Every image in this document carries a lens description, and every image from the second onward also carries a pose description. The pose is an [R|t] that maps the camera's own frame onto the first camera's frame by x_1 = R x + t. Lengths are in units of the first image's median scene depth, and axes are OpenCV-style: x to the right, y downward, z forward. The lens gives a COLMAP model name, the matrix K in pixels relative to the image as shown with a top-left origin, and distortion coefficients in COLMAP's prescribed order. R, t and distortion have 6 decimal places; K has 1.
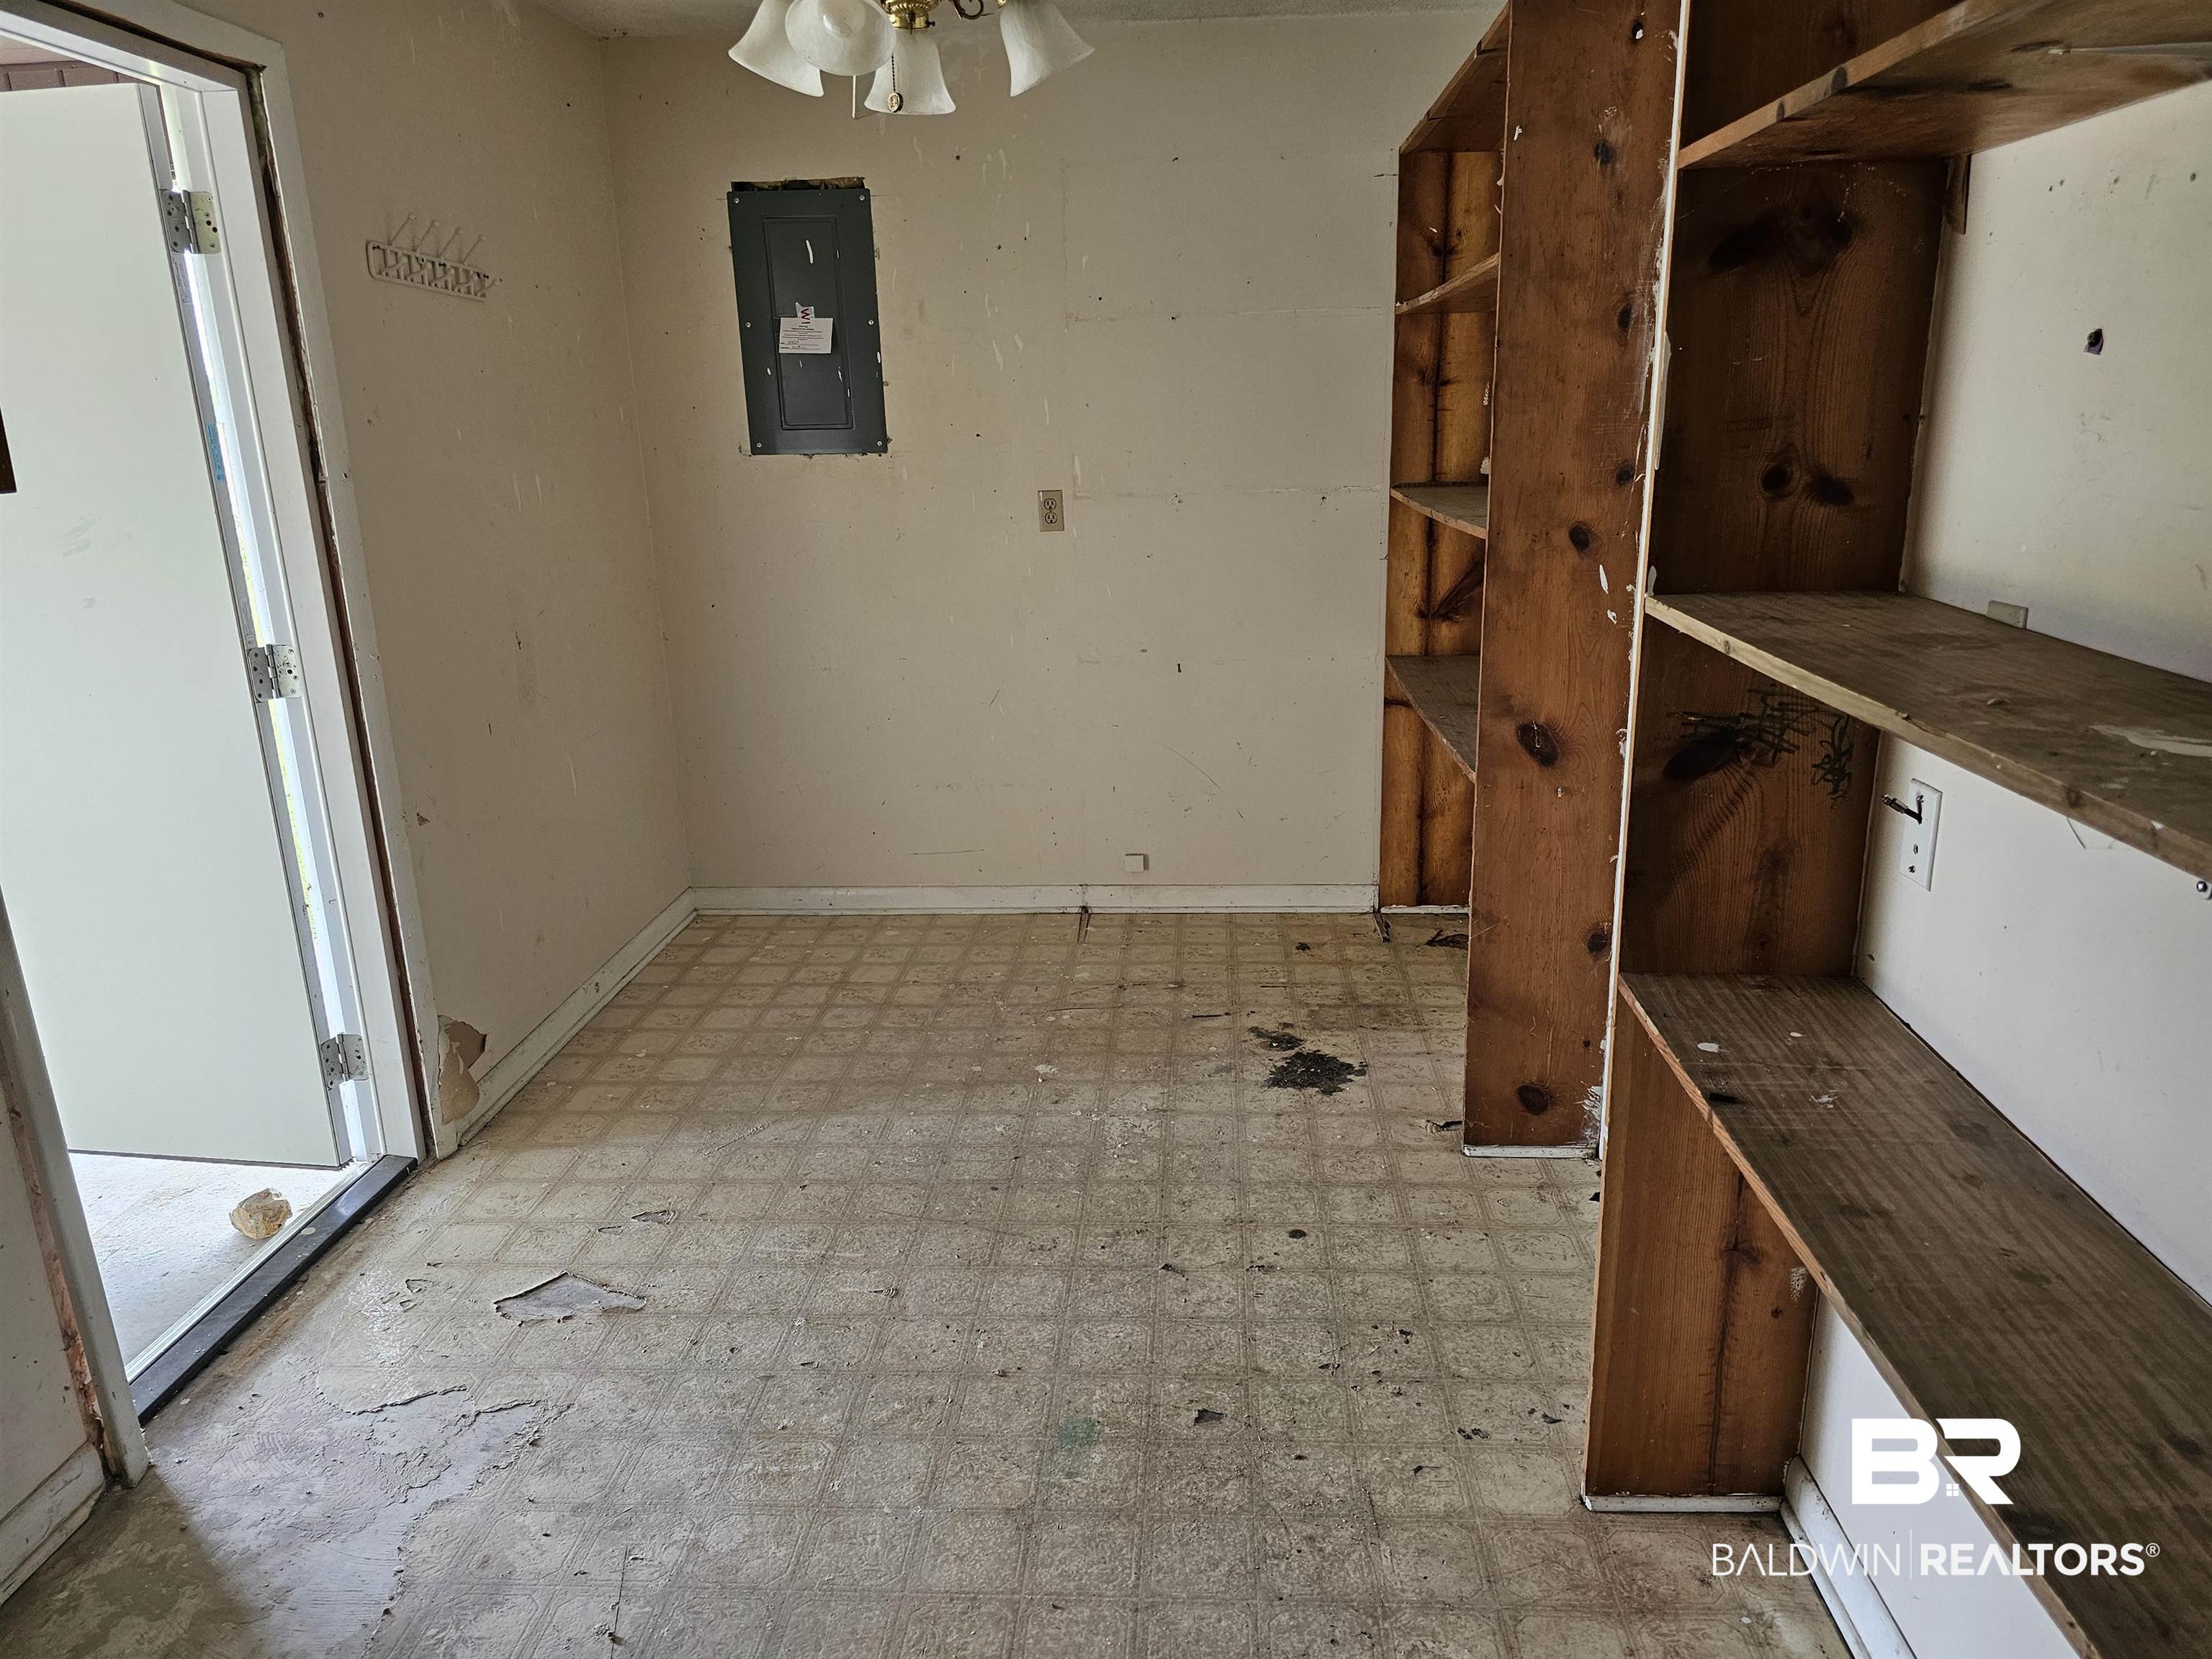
lens RADIAL K [[1469.3, 0, 1124.4], [0, 1469.3, 816.7], [0, 0, 1]] dist [0.059056, -0.049157]
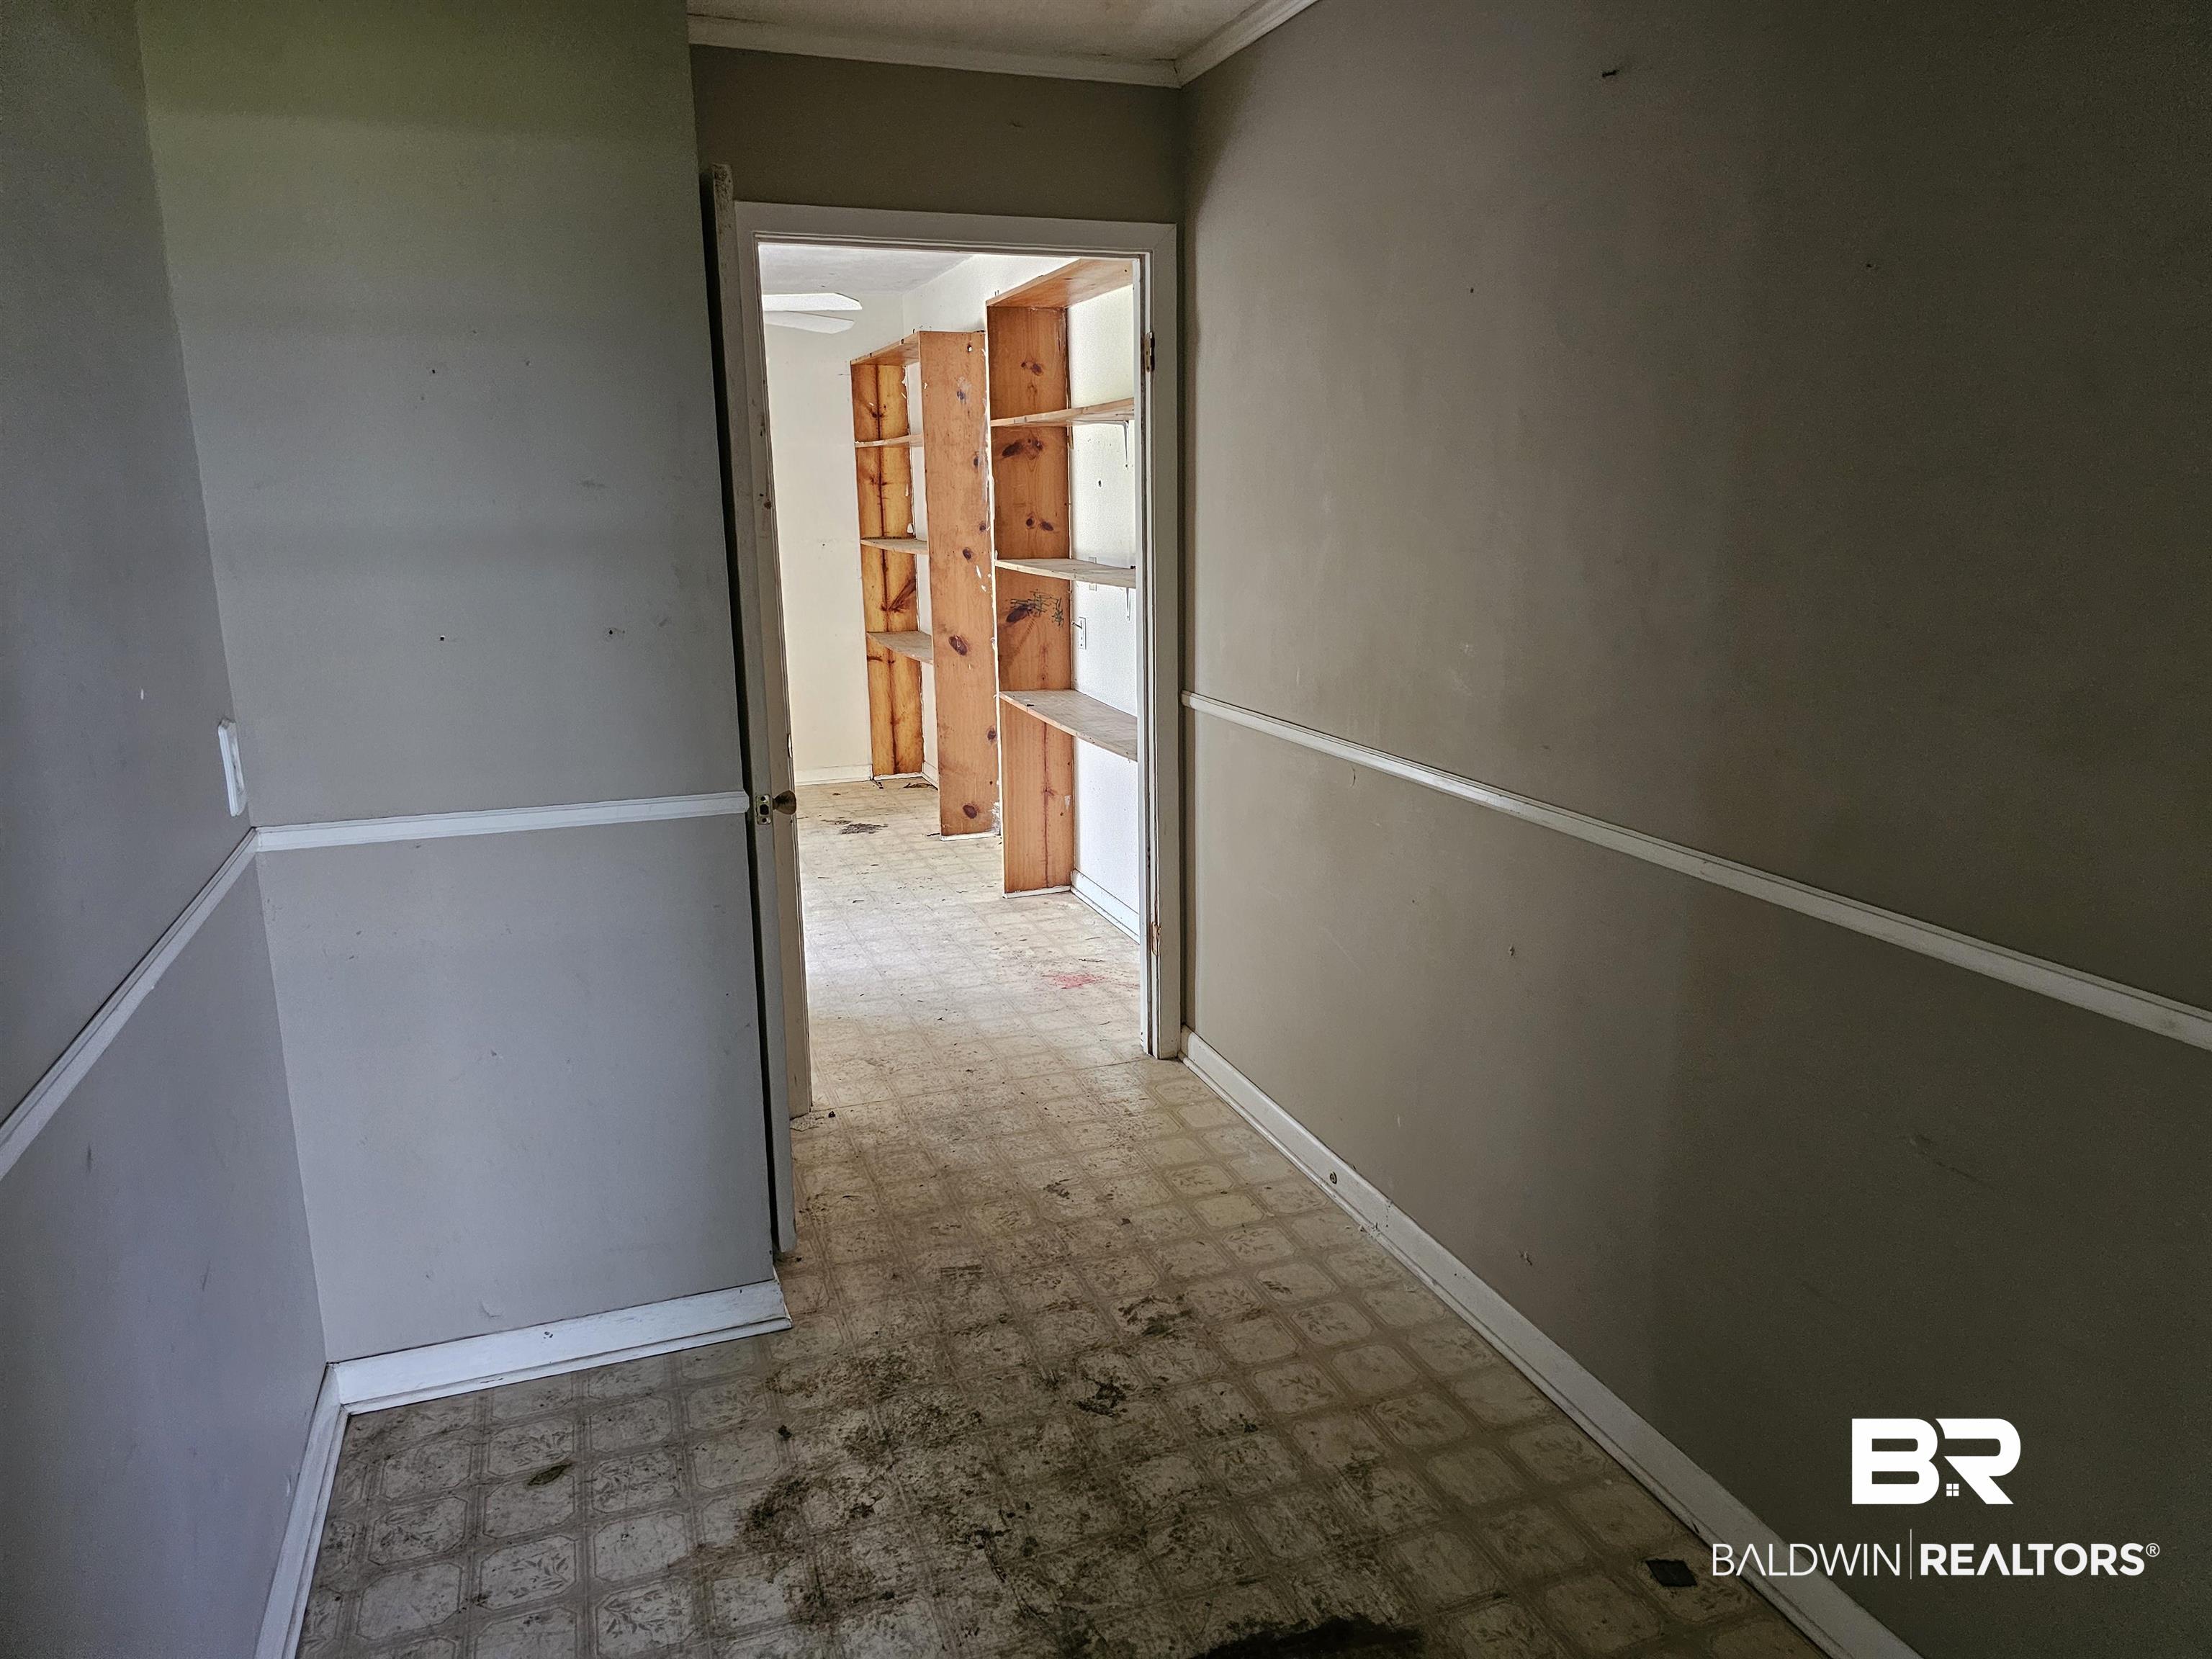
lens RADIAL K [[1469.3, 0, 1124.4], [0, 1469.3, 816.7], [0, 0, 1]] dist [0.059056, -0.049157]
pose [[0.914409, -0.075258, 0.397733, -0.450498], [0.097209, 0.994638, -0.035287, 0.353404], [-0.392945, 0.070930, 0.916822, -1.281990]]
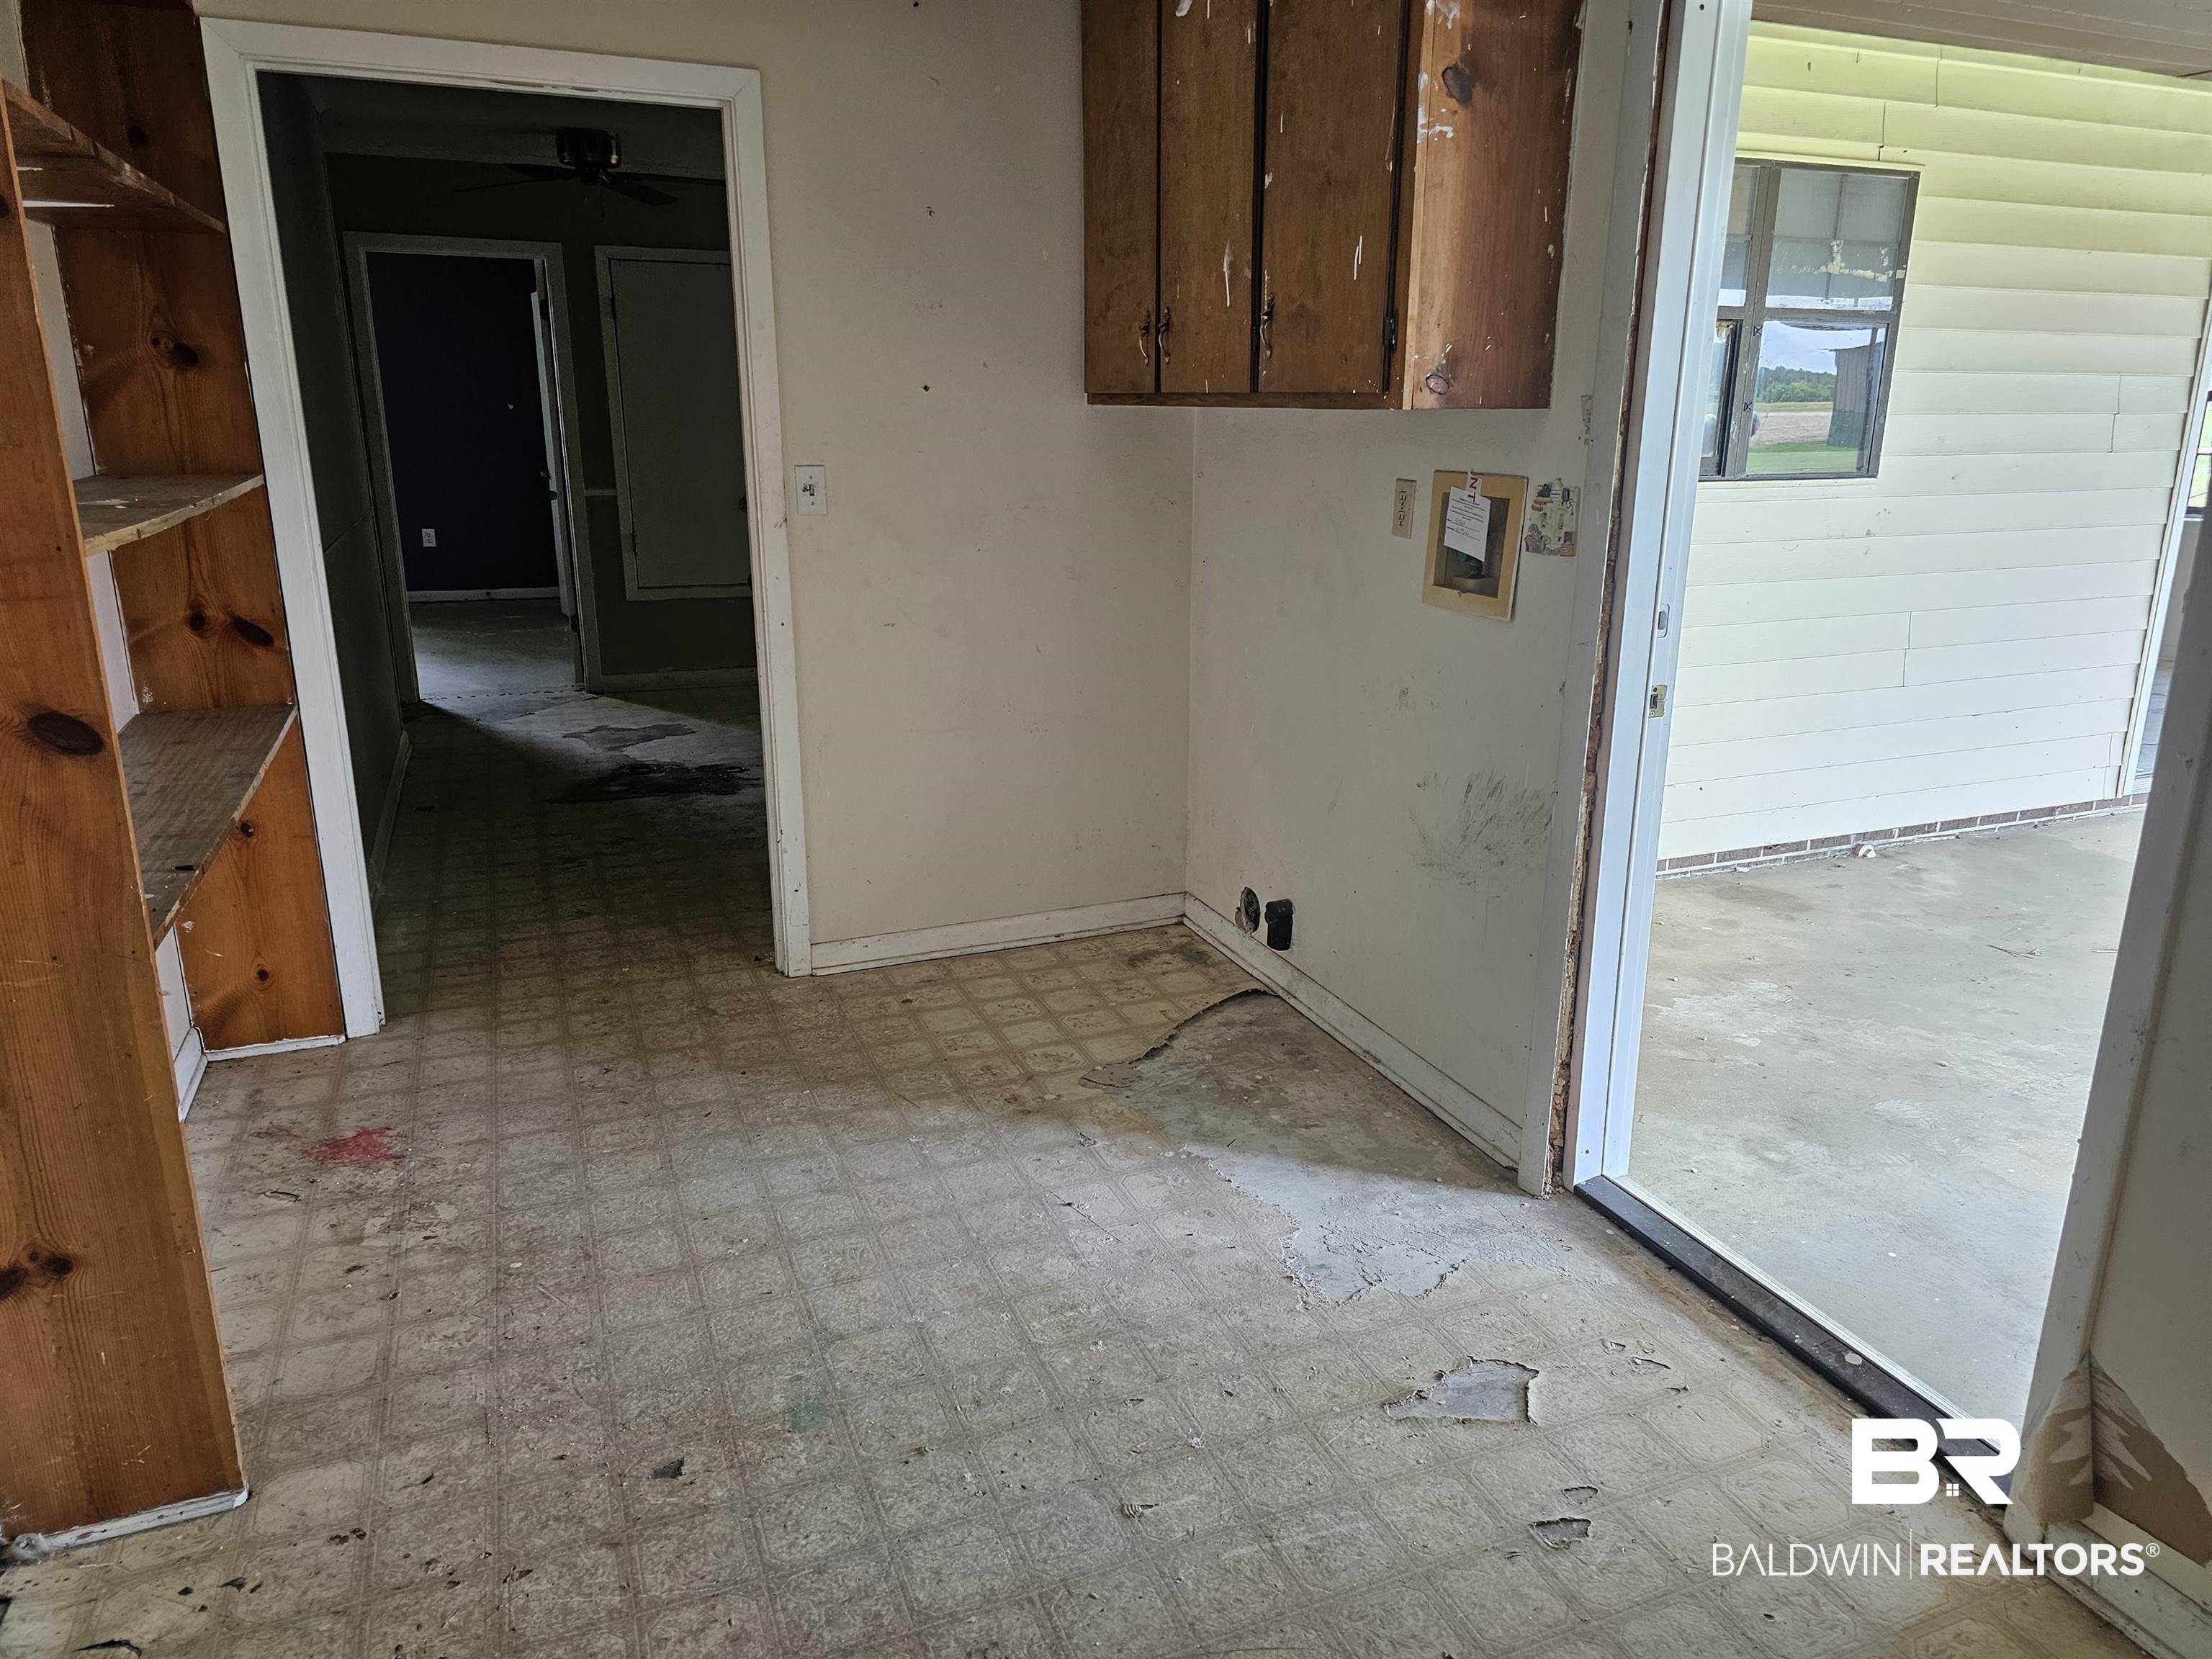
lens RADIAL K [[1469.3, 0, 1124.4], [0, 1469.3, 816.7], [0, 0, 1]] dist [0.059056, -0.049157]
pose [[-0.900132, 0.134361, -0.414378, 0.115757], [-0.101963, 0.859834, 0.500290, -0.375442], [0.423516, 0.492578, -0.760264, 1.446669]]
